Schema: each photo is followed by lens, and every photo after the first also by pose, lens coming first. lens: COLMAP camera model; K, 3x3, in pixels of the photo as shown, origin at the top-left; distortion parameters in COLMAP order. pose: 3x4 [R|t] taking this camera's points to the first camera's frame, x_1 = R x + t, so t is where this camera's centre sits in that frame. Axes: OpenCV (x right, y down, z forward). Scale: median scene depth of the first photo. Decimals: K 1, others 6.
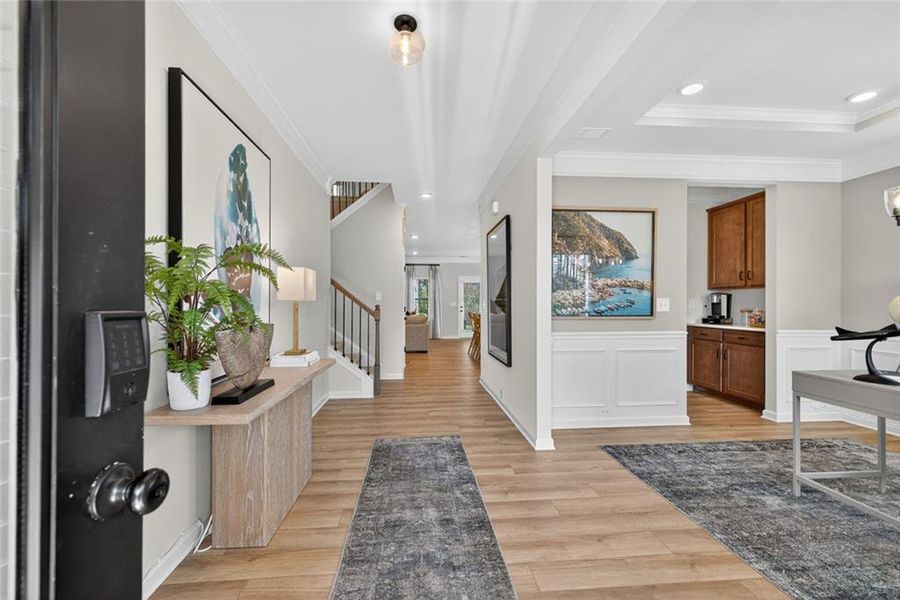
lens RADIAL K [[380.8, 0, 447.5], [0, 380.8, 304.9], [0, 0, 1]] dist [0.003662, -0.000230]
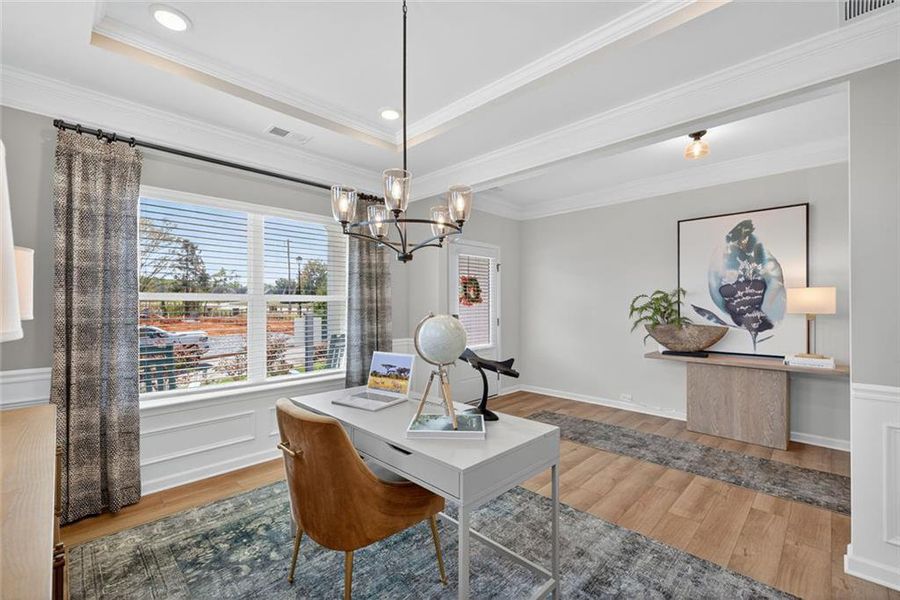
lens RADIAL K [[380.8, 0, 449.1], [0, 380.8, 307.4], [0, 0, 1]] dist [0.003662, -0.000230]
pose [[-0.761093, 0.005761, -0.648617, 1.013967], [-0.001033, 0.999949, 0.010094, -0.034194], [0.648641, 0.008352, -0.761048, 0.939406]]
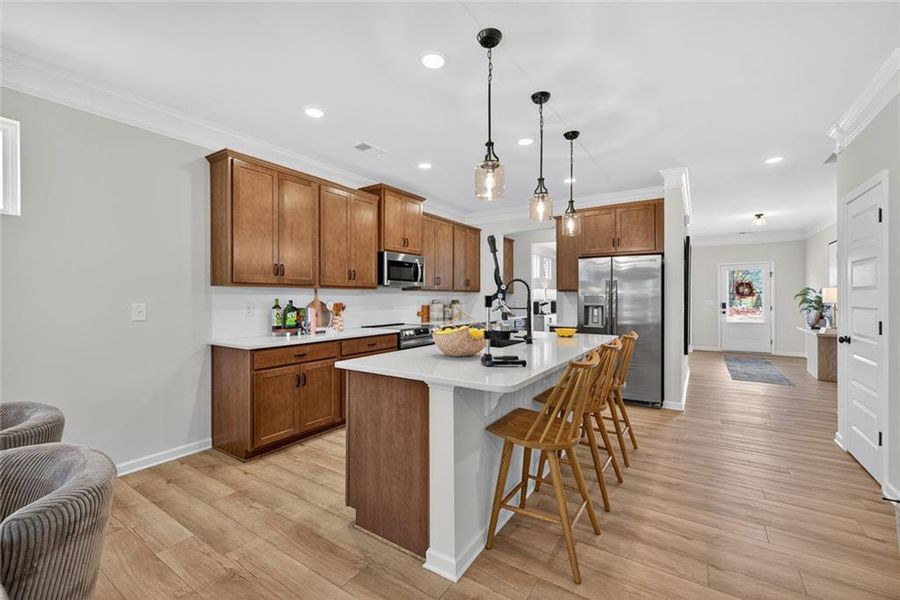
lens RADIAL K [[380.8, 0, 449.7], [0, 380.8, 300.2], [0, 0, 1]] dist [0.003662, -0.000230]
pose [[-0.785527, -0.004223, 0.618812, -0.033518], [0.001897, 0.999956, 0.009233, -0.039646], [-0.618824, 0.008427, -0.785485, 3.149003]]
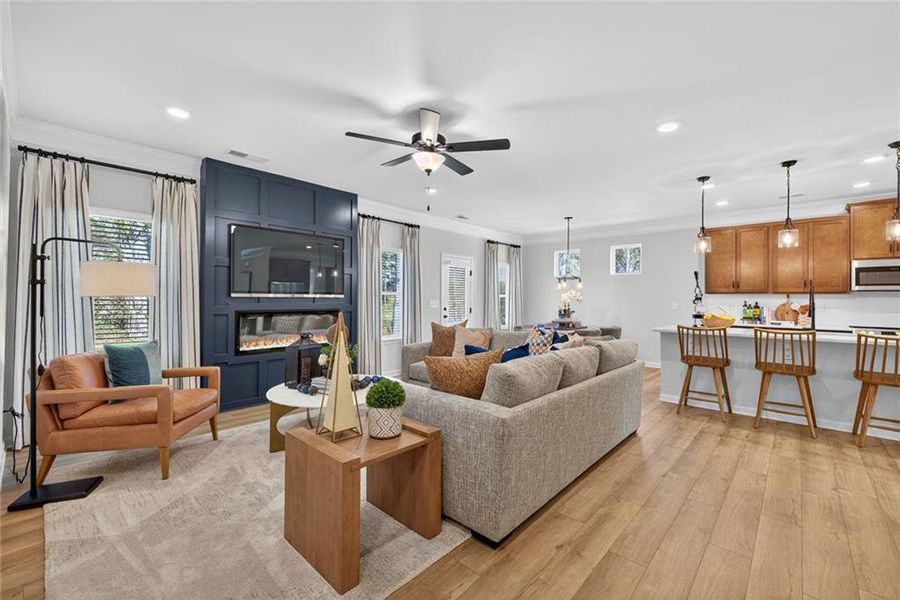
lens RADIAL K [[380.8, 0, 445.3], [0, 380.8, 297.0], [0, 0, 1]] dist [0.003662, -0.000230]
pose [[0.738092, 0.010058, 0.674625, -1.240757], [-0.006102, 0.999947, -0.008232, -0.029736], [-0.674672, 0.001960, 0.738115, 2.254266]]
